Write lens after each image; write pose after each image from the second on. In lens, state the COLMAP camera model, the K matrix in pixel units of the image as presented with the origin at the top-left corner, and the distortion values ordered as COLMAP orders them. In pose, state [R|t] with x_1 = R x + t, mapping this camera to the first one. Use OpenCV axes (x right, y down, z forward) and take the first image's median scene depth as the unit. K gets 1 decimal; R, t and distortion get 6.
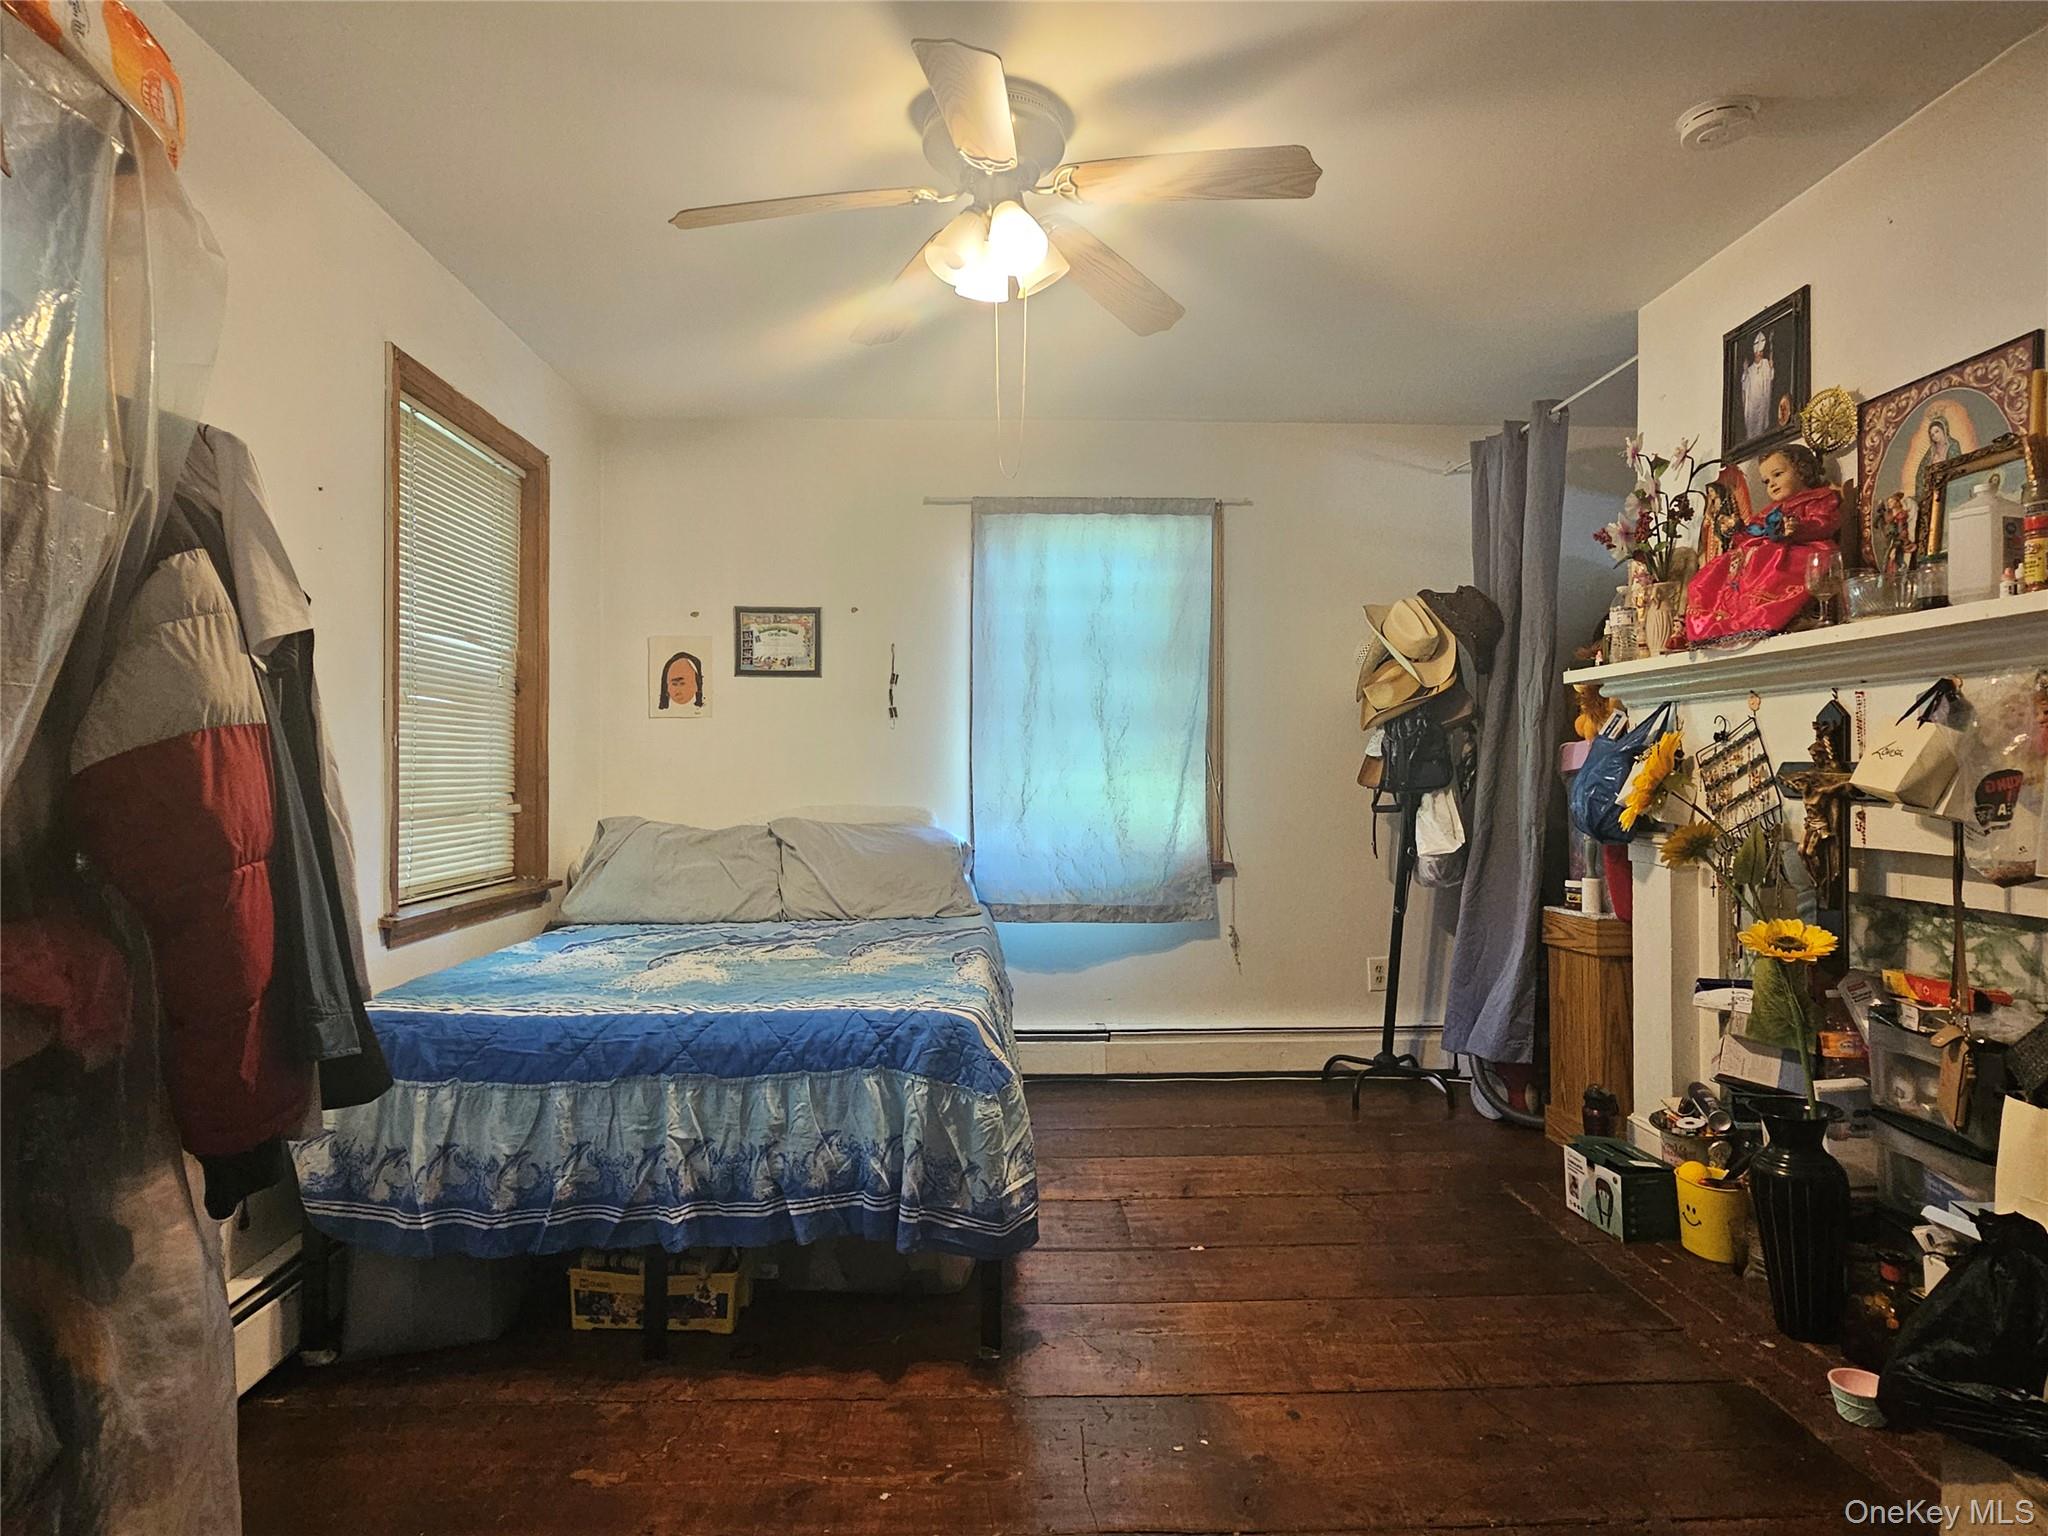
lens RADIAL K [[1121.3, 0, 1028.9], [0, 1121.3, 771.9], [0, 0, 1]] dist [0.000582, -0.002407]
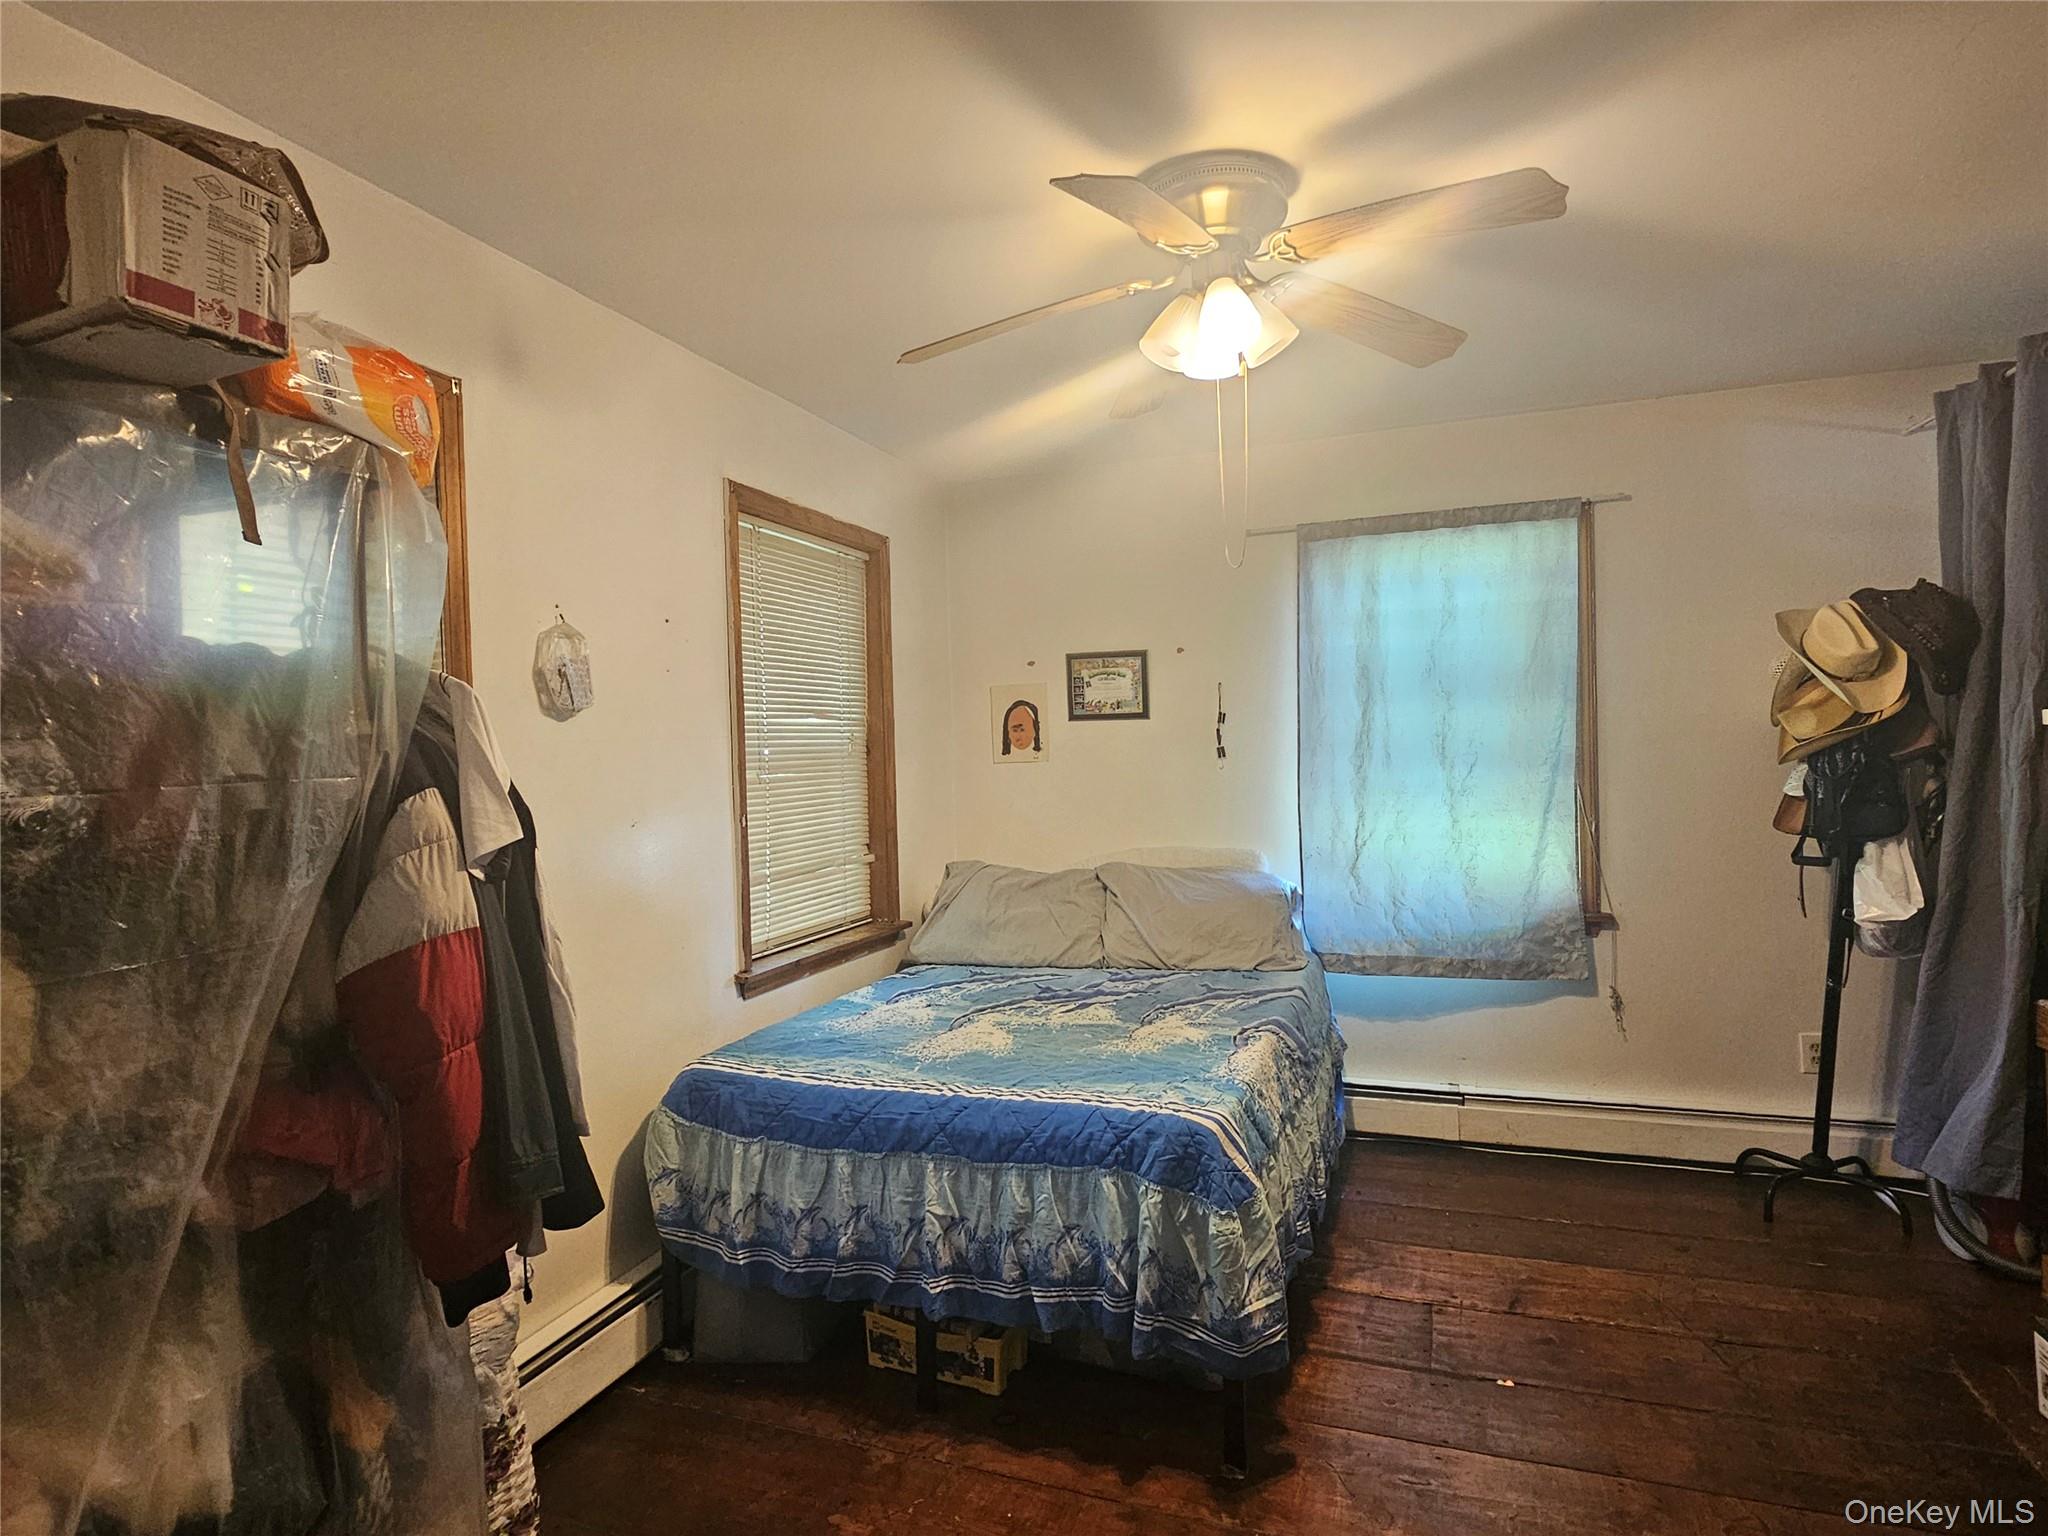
lens RADIAL K [[1121.3, 0, 1028.8], [0, 1121.3, 770.8], [0, 0, 1]] dist [0.000582, -0.002407]
pose [[0.924881, -0.018104, -0.379826, 0.125821], [0.027809, 0.999412, 0.020080, -0.079814], [0.379239, -0.029134, 0.924840, 0.034163]]
